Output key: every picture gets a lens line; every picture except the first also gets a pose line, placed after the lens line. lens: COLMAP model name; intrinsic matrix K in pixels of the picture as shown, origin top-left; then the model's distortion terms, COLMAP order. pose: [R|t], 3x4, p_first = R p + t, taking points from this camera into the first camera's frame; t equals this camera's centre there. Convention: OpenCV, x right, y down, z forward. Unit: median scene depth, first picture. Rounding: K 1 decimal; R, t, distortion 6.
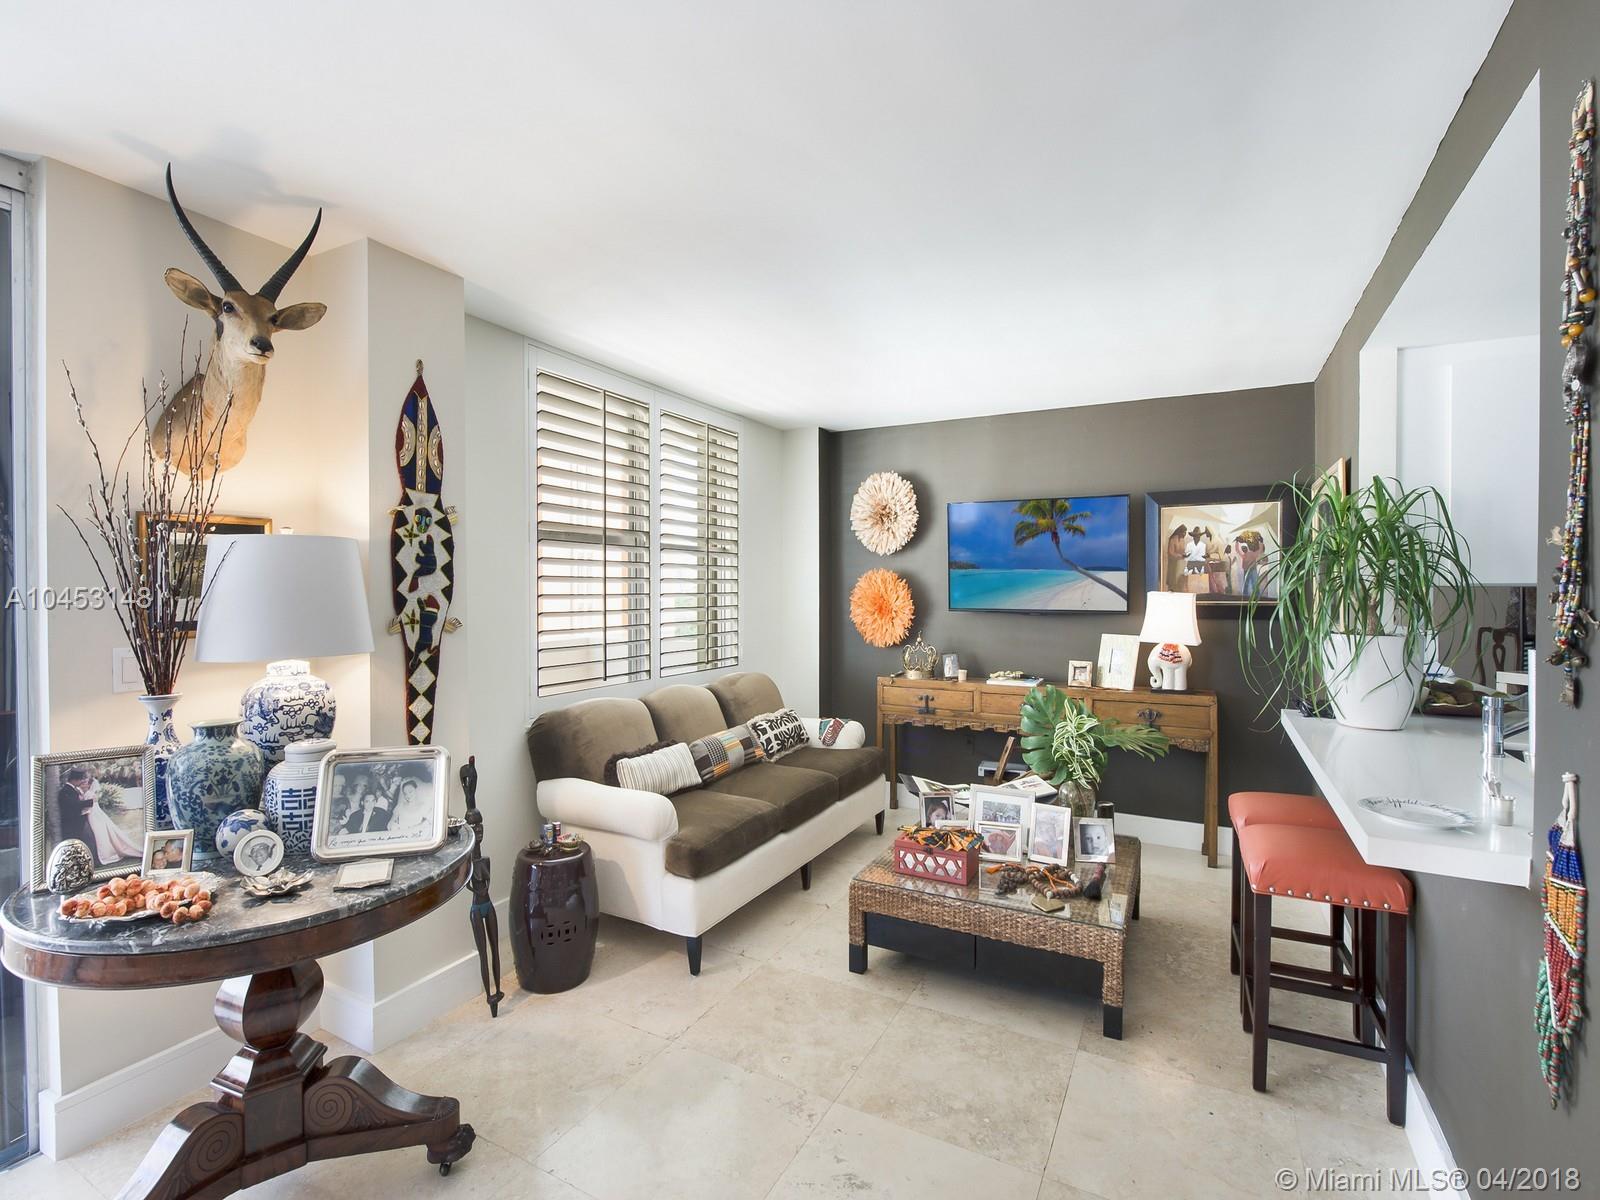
lens RADIAL K [[763.7, 0, 801.2], [0, 763.7, 597.2], [0, 0, 1]] dist [0.002556, 0.000285]
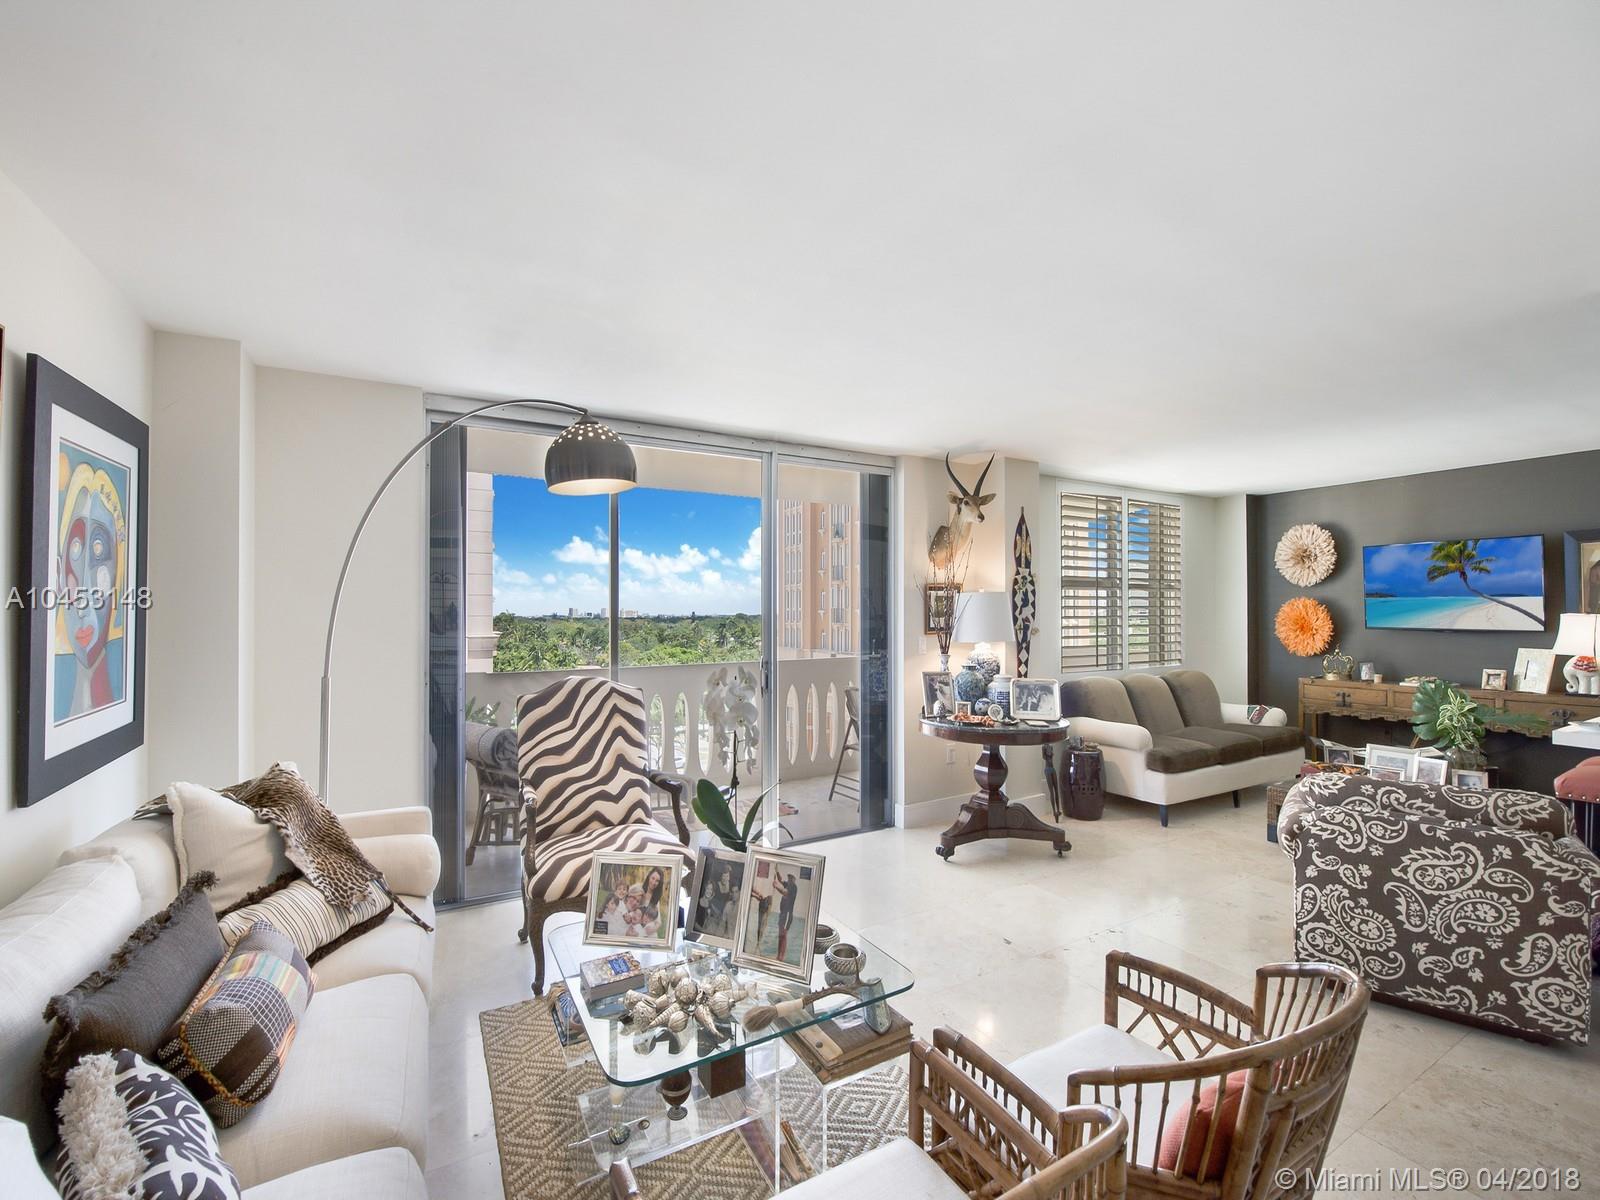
lens RADIAL K [[675.8, 0, 799.0], [0, 675.8, 610.9], [0, 0, 1]] dist [-0.016791, -0.001043]
pose [[0.841791, -0.006635, -0.539762, -0.005864], [-0.001588, 0.999890, -0.014768, 0.007242], [0.539801, 0.013289, 0.841688, -0.637129]]
